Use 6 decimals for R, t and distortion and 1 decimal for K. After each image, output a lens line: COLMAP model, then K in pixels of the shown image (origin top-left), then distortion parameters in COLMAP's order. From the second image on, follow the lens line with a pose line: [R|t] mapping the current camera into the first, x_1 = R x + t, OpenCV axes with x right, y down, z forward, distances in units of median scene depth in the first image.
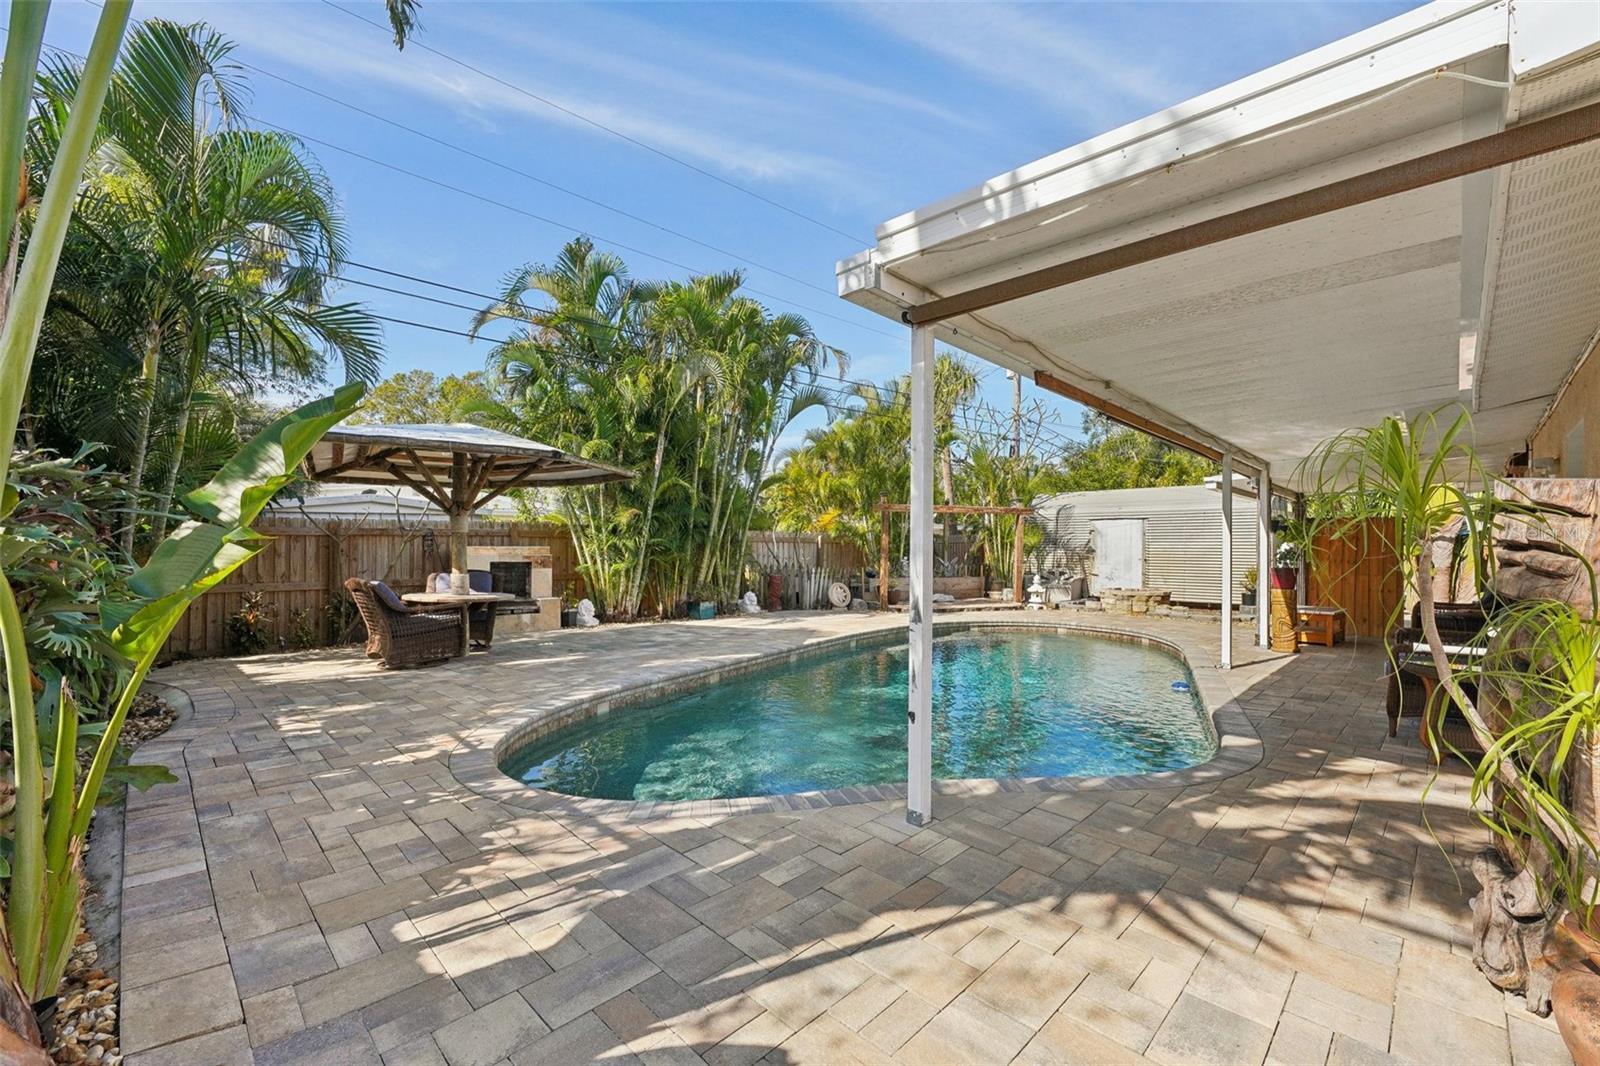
lens RADIAL K [[670.3, 0, 820.0], [0, 670.3, 534.0], [0, 0, 1]] dist [-0.013583, 0.000008]
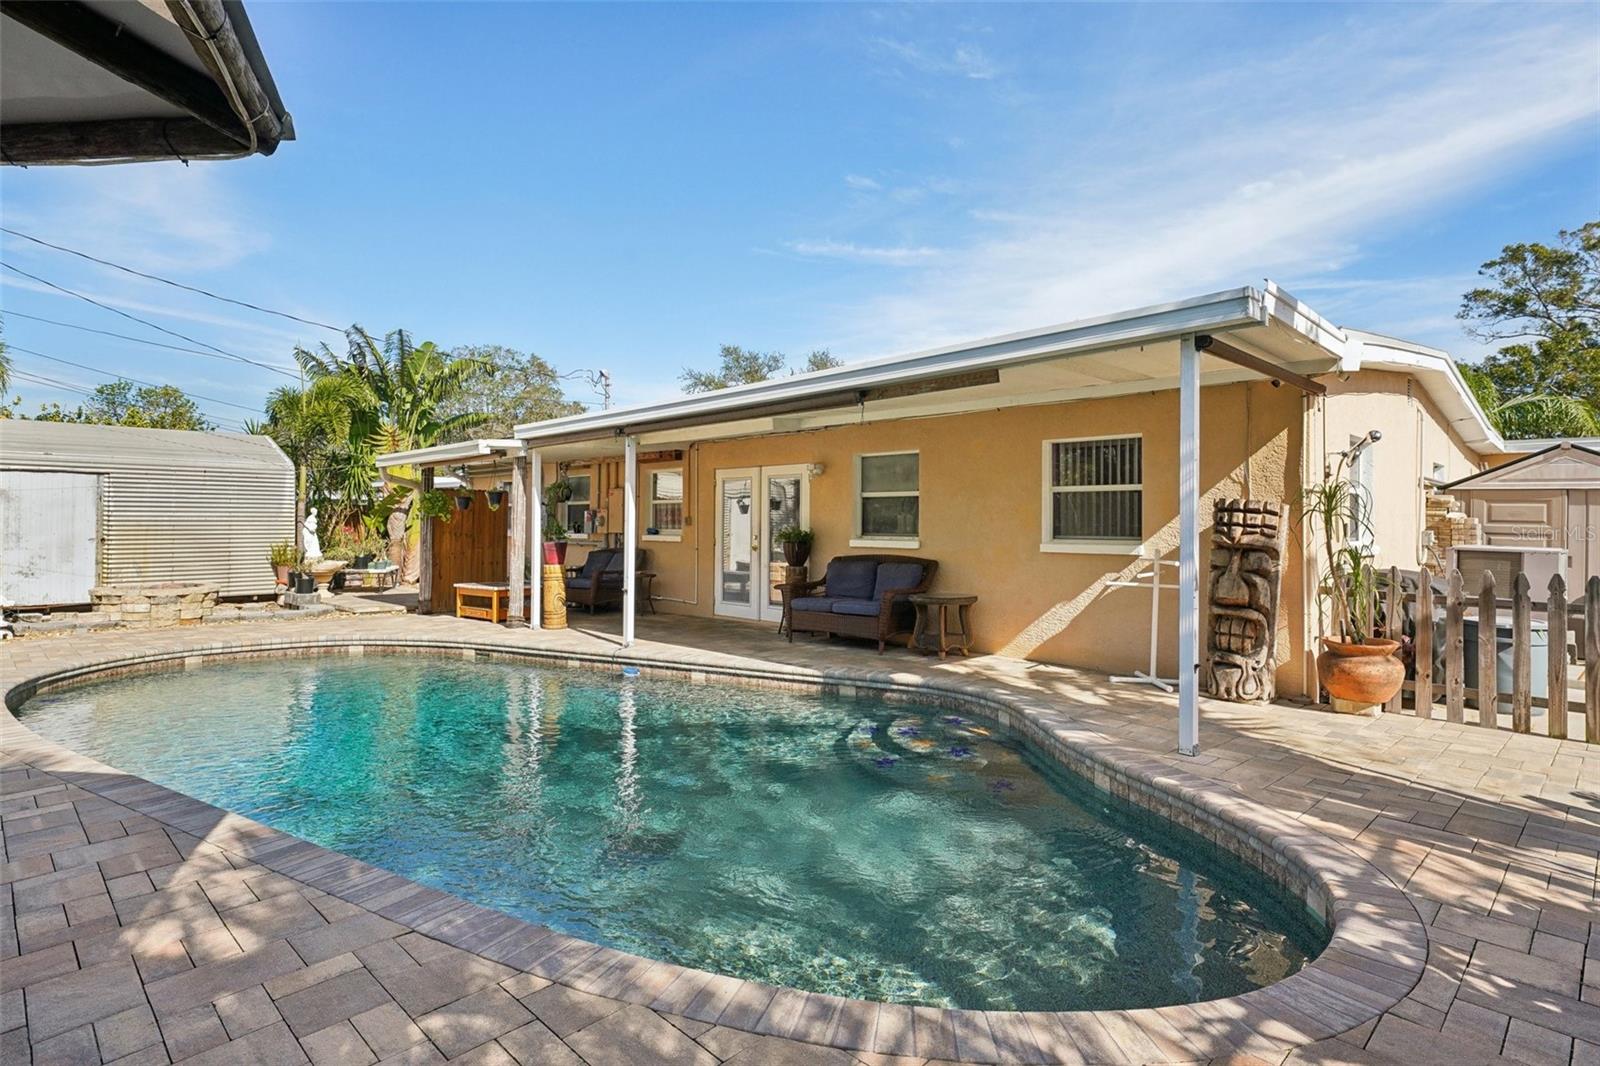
lens RADIAL K [[836.9, 0, 784.9], [0, 836.9, 508.6], [0, 0, 1]] dist [0.009248, 0.000526]
pose [[0.024005, 0.010950, 0.999652, -0.421558], [-0.022668, 0.999689, -0.010406, 0.004868], [-0.999455, -0.022410, 0.024245, 0.512278]]
